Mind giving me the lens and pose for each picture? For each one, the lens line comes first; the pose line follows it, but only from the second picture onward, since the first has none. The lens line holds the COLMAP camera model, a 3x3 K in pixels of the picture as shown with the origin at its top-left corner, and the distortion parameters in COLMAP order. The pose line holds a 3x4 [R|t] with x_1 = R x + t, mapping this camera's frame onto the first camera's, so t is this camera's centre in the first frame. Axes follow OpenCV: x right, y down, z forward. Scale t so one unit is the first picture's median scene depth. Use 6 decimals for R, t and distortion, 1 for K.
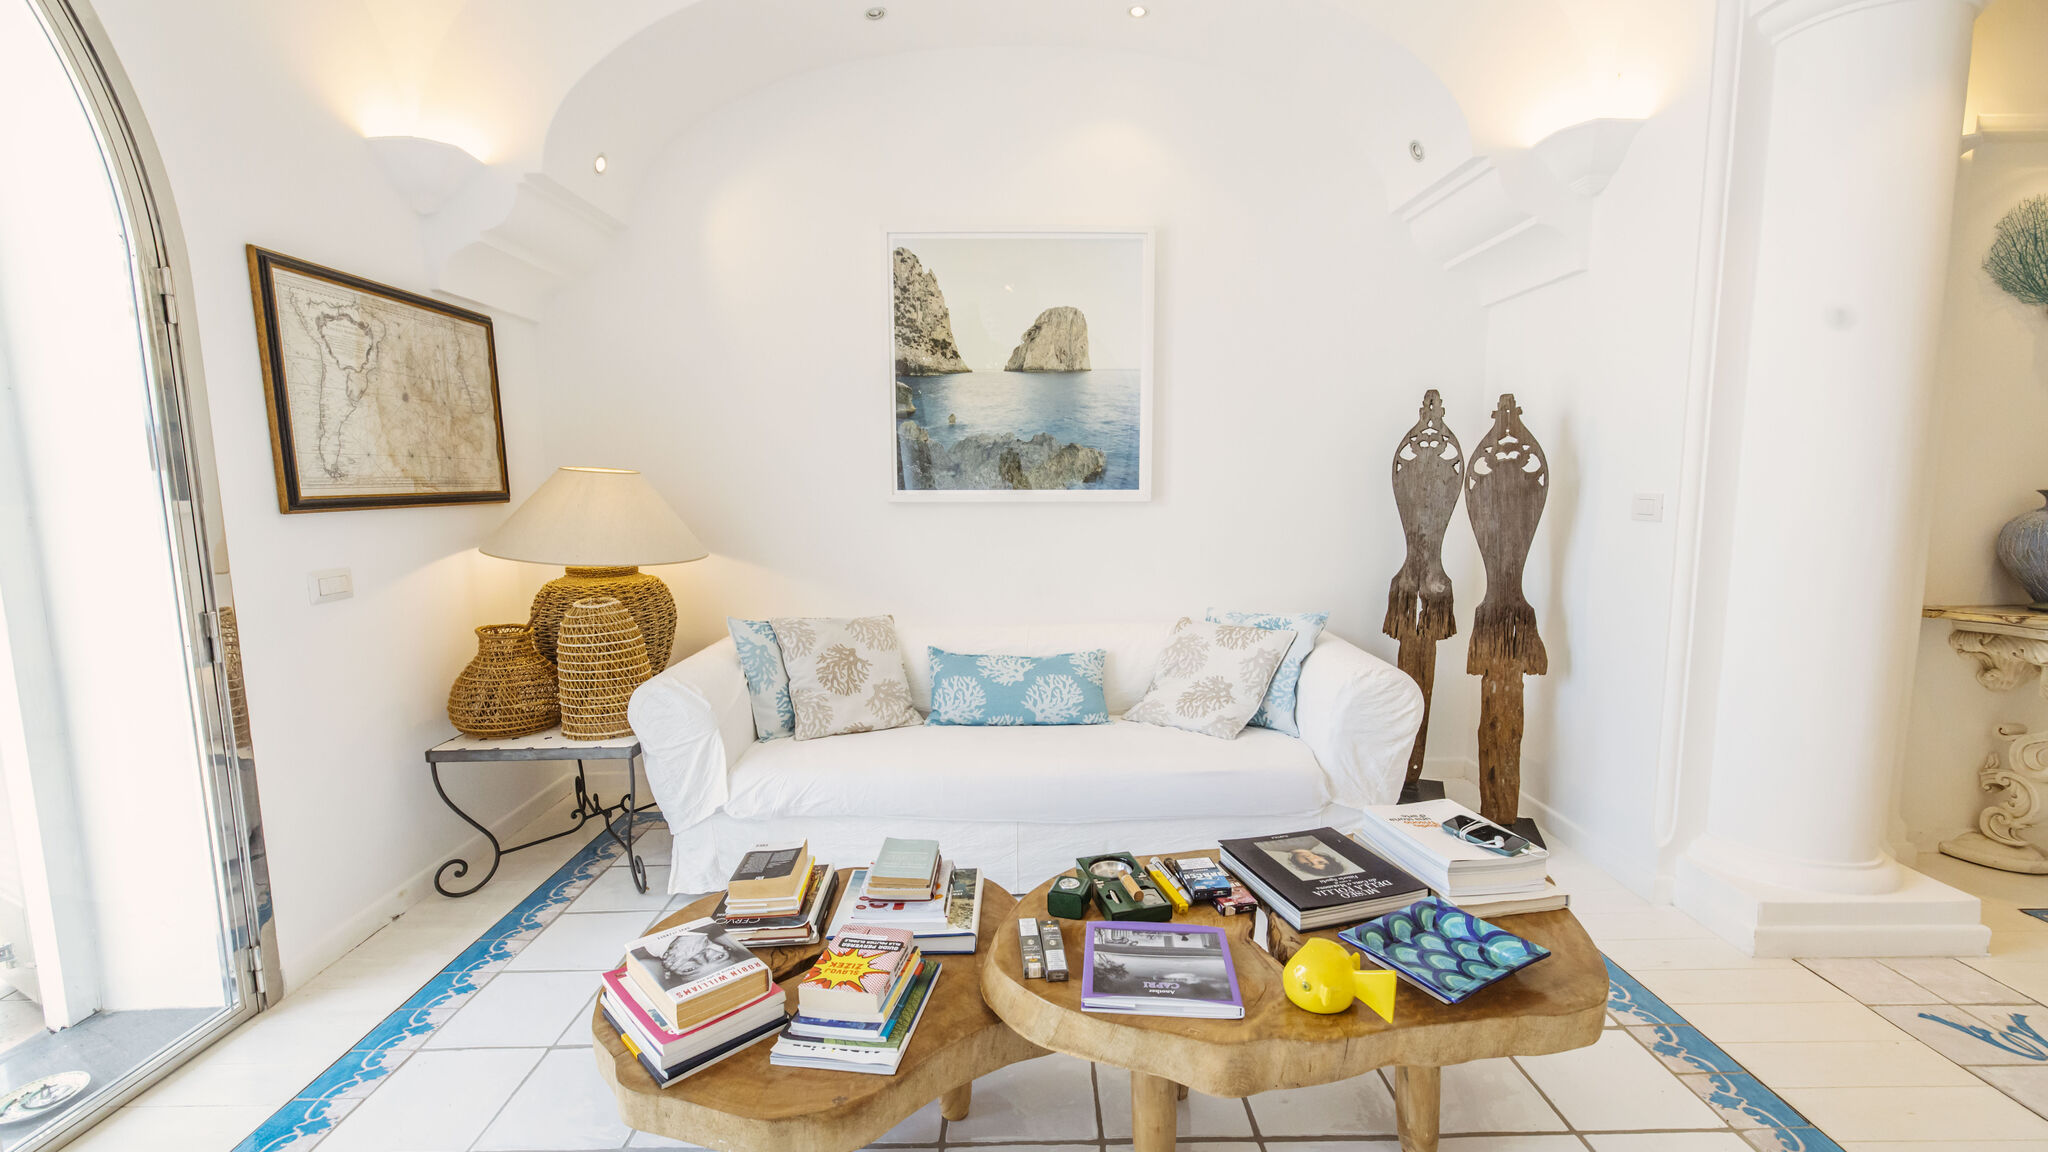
lens RADIAL K [[853.8, 0, 1028.6], [0, 853.8, 583.4], [0, 0, 1]] dist [0.003110, -0.000290]
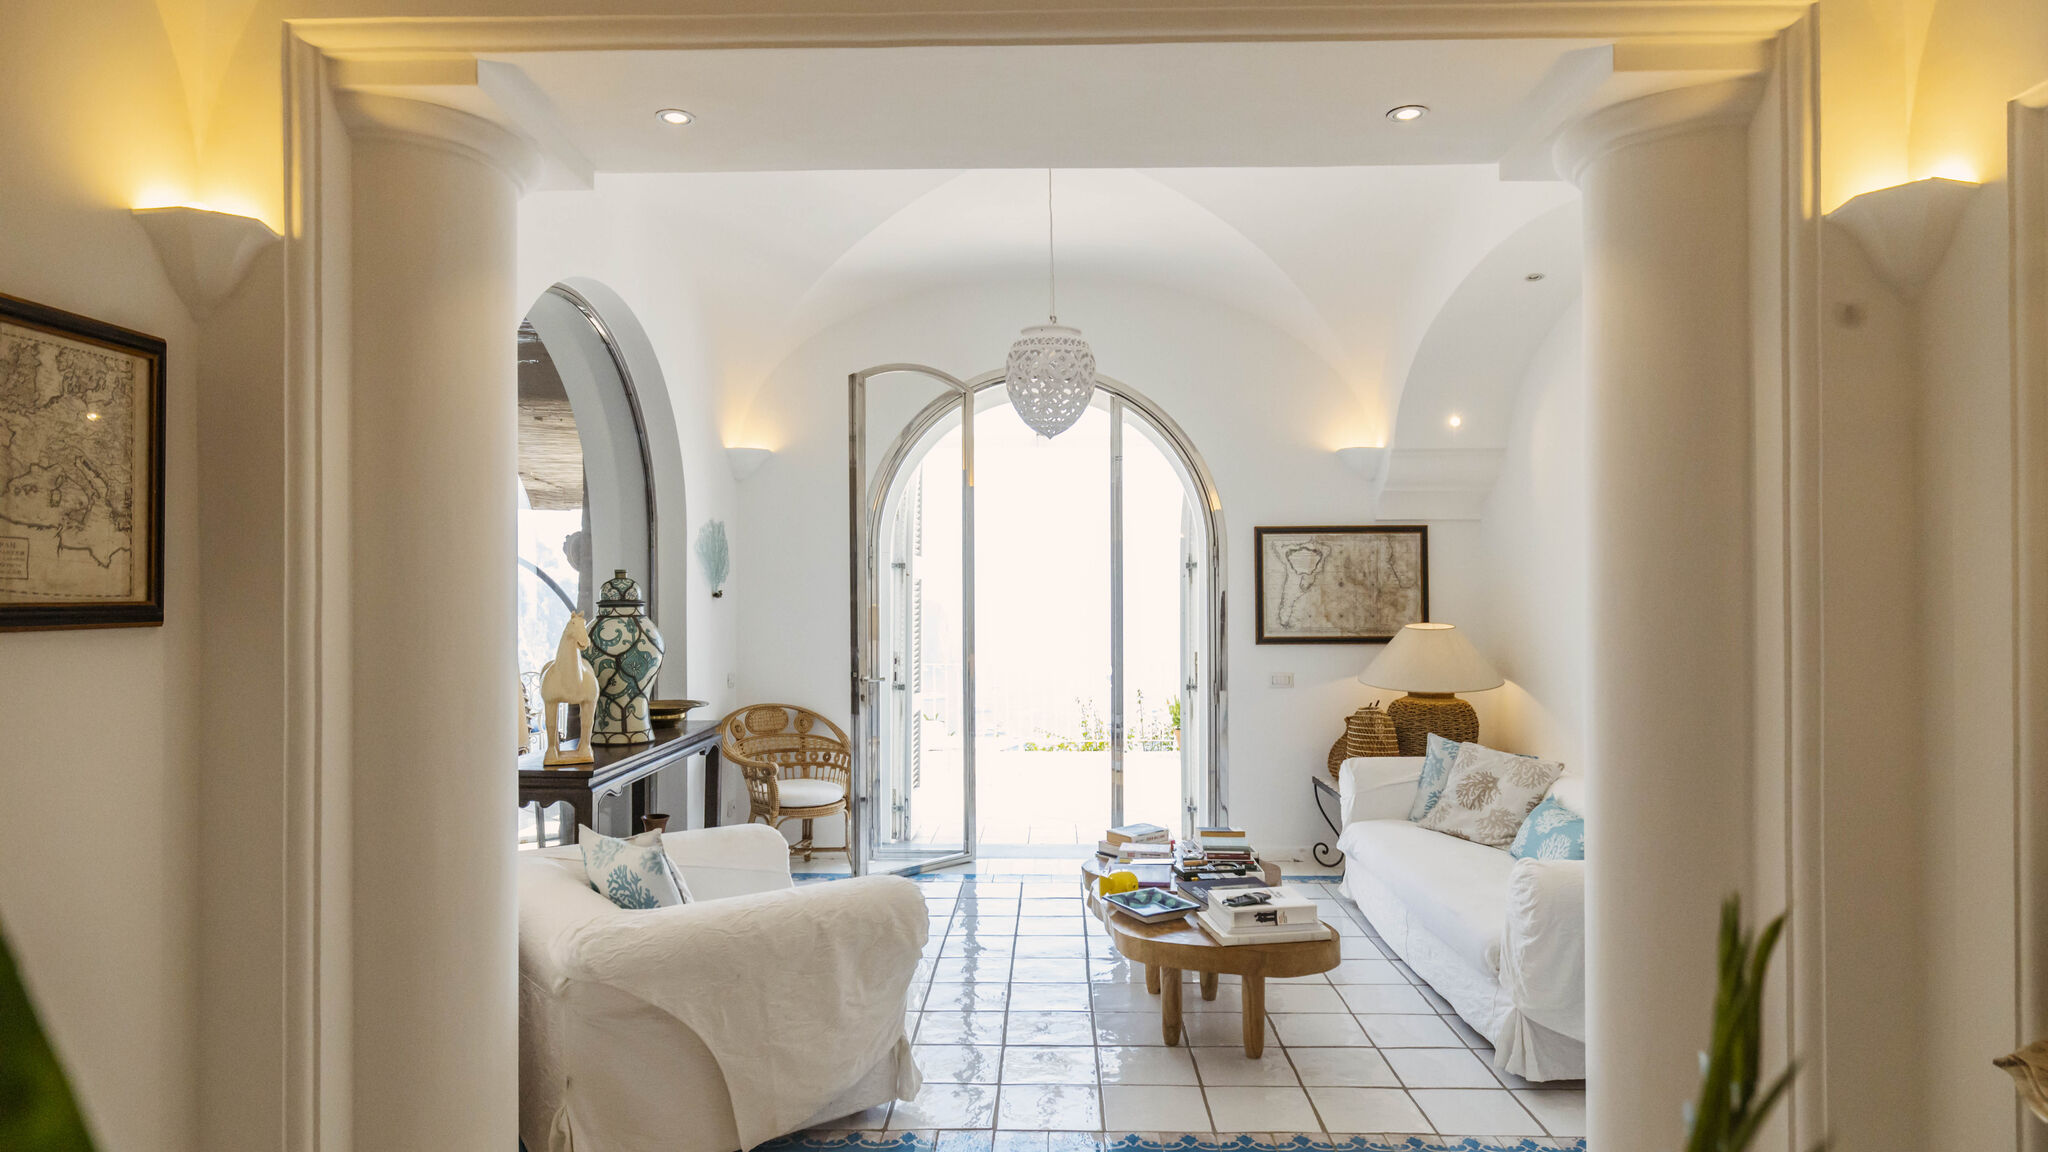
lens RADIAL K [[1199.8, 0, 1026.6], [0, 1199.8, 581.5], [0, 0, 1]] dist [0.004772, 0.000175]
pose [[-0.037207, 0.008410, -0.999272, 1.902437], [-0.118716, 0.992846, 0.012777, -0.180453], [0.992231, 0.119105, -0.035942, 0.433951]]
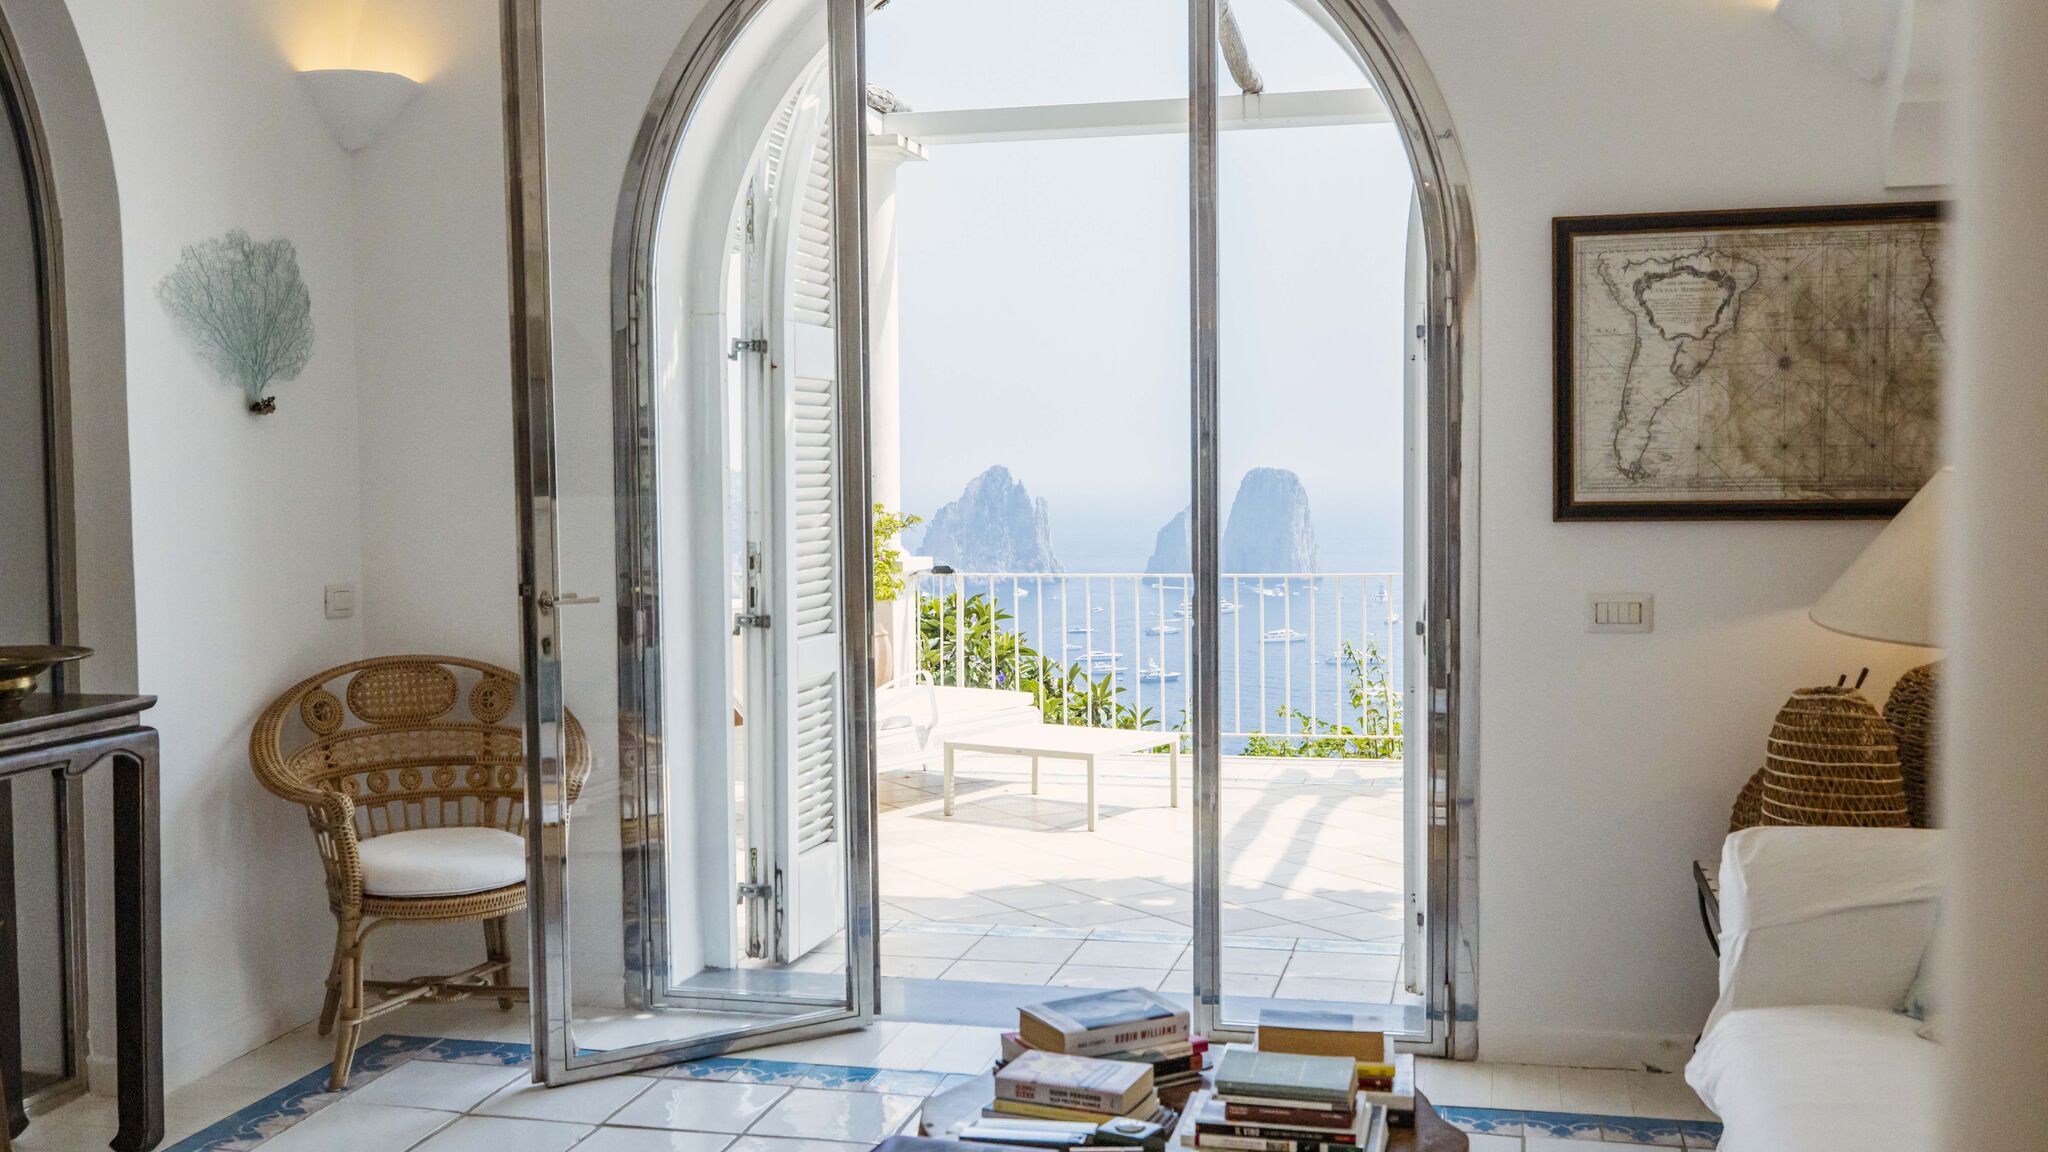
lens RADIAL K [[2046.6, 0, 1022.3], [0, 2046.6, 572.1], [0, 0, 1]] dist [0.012017, 0.000000]
pose [[-0.249702, 0.072575, -0.965599, 1.070979], [-0.104091, 0.989397, 0.101281, -0.156839], [0.962712, 0.125800, -0.239500, 0.842380]]
